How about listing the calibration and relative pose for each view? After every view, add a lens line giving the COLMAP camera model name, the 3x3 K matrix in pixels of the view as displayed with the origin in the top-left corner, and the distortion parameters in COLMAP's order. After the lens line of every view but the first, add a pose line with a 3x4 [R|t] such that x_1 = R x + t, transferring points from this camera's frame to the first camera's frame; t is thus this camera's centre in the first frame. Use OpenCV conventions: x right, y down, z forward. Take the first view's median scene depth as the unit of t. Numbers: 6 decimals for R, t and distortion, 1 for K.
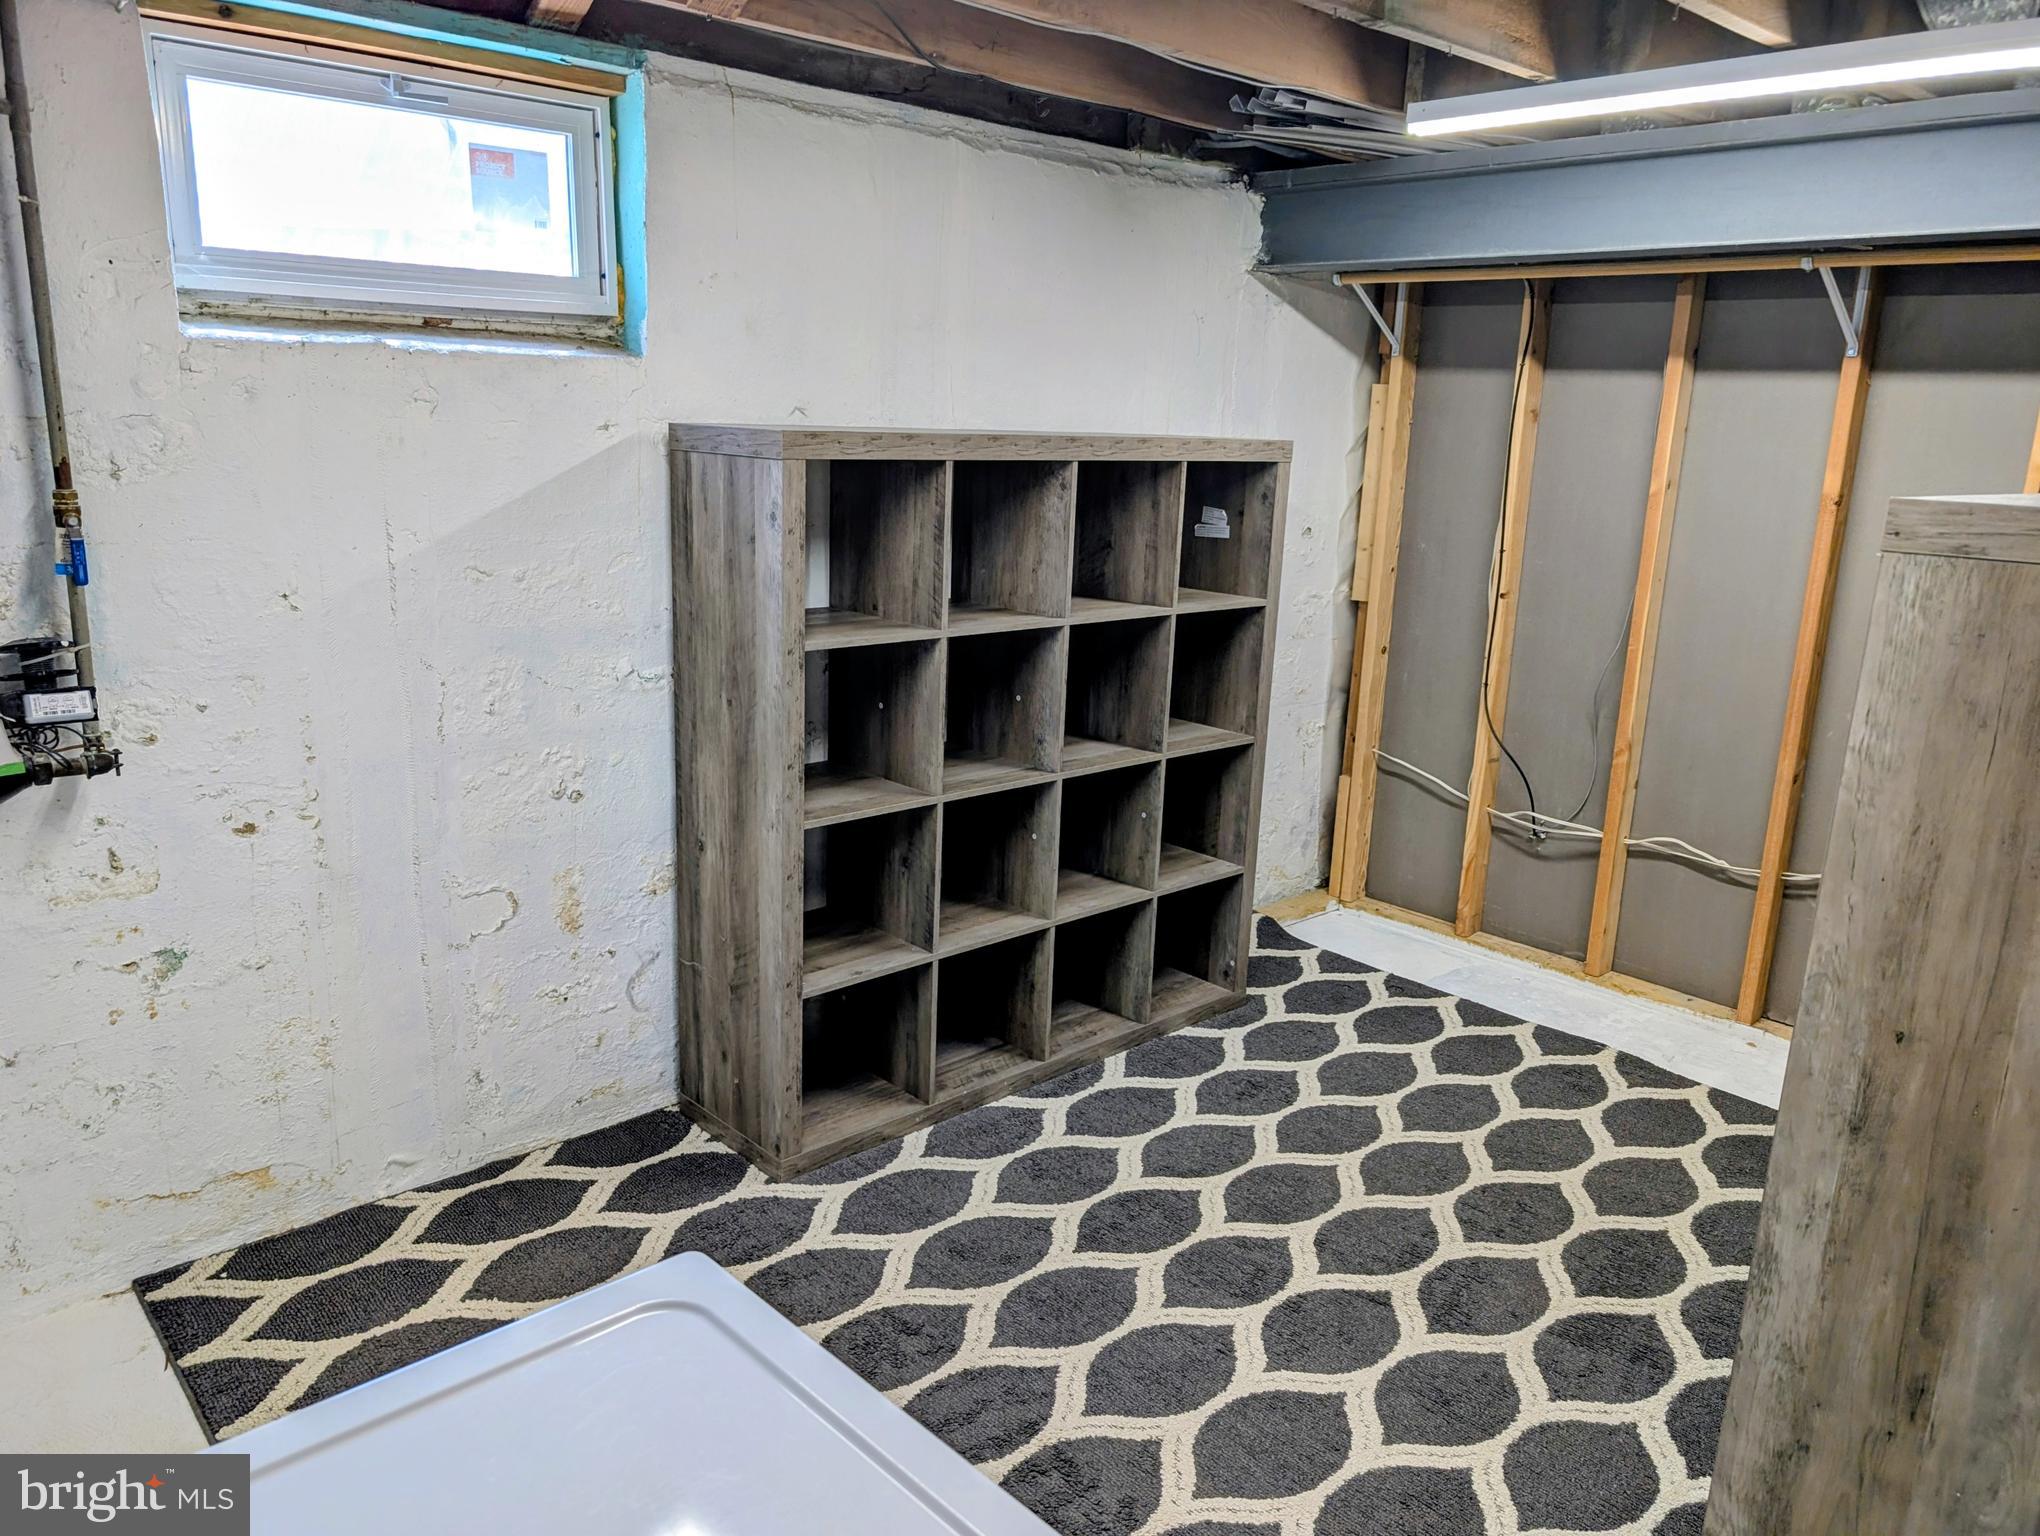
lens RADIAL K [[1521.4, 0, 1016.7], [0, 1521.4, 803.4], [0, 0, 1]] dist [-0.001346, -0.003388]
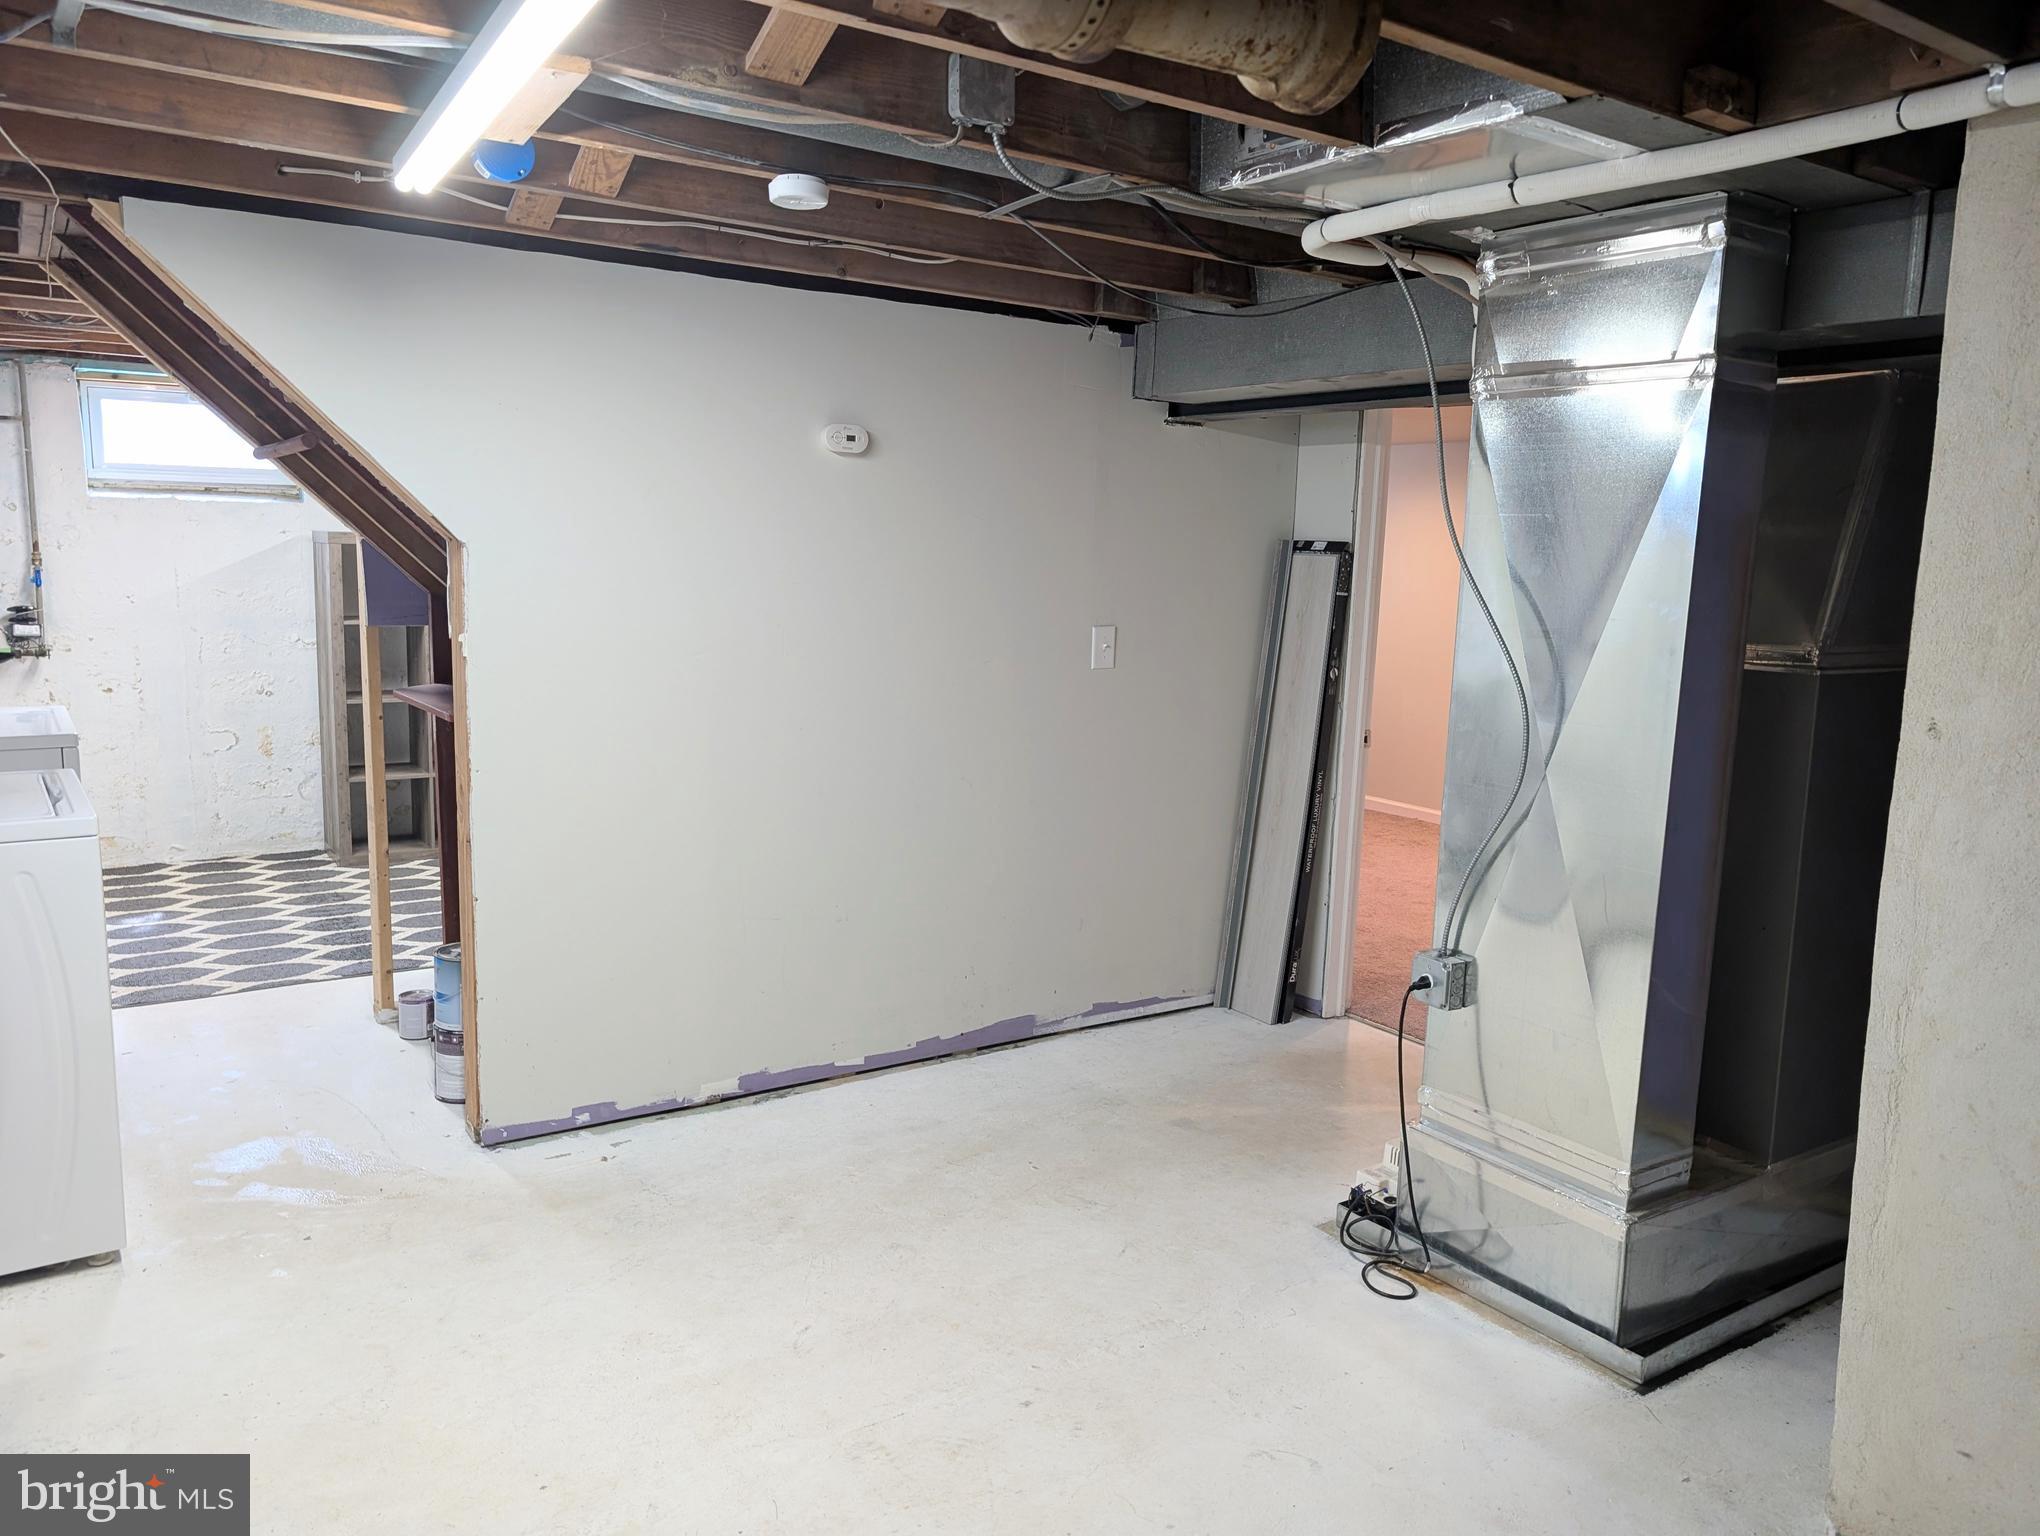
lens RADIAL K [[1500.0, 0, 1018.7], [0, 1500.0, 781.2], [0, 0, 1]] dist [0.001352, 0.000460]
pose [[0.989790, 0.015393, -0.141700, 1.139659], [-0.030124, 0.994286, -0.102411, 0.322133], [0.139313, 0.105634, 0.984598, -1.029977]]
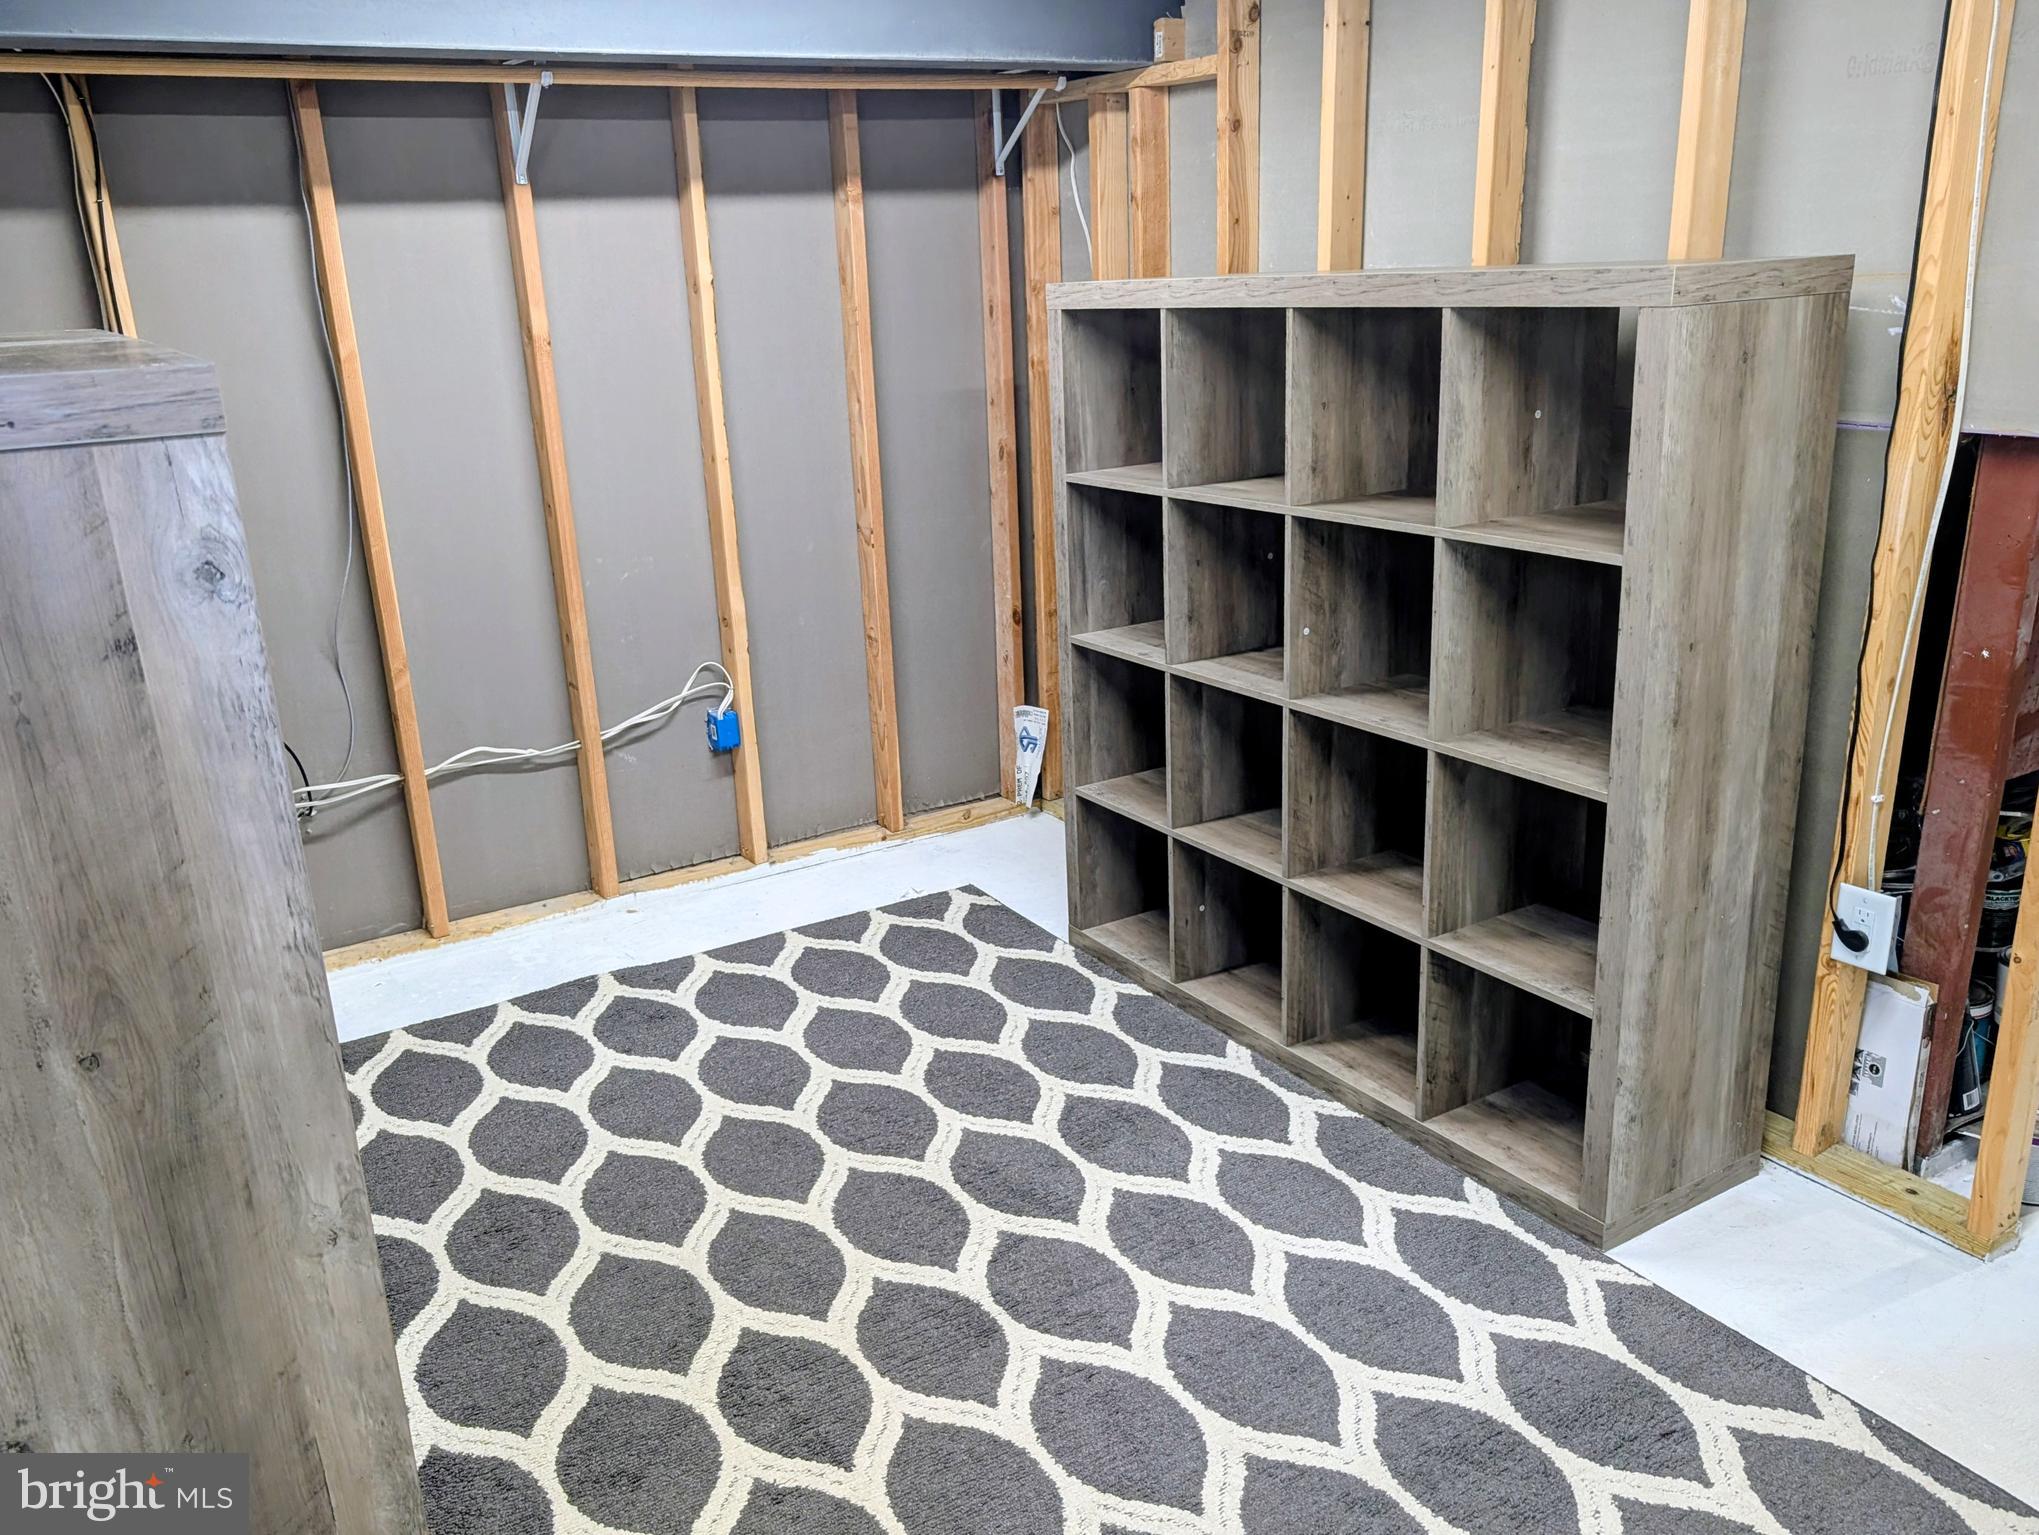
lens RADIAL K [[1599.5, 0, 1019.5], [0, 1599.5, 767.5], [0, 0, 1]] dist [0.013776, 0.007858]
pose [[0.184969, -0.340792, 0.921763, -0.550122], [0.293585, 0.914278, 0.279111, -0.198790], [-0.937867, 0.218990, 0.269164, 0.688113]]
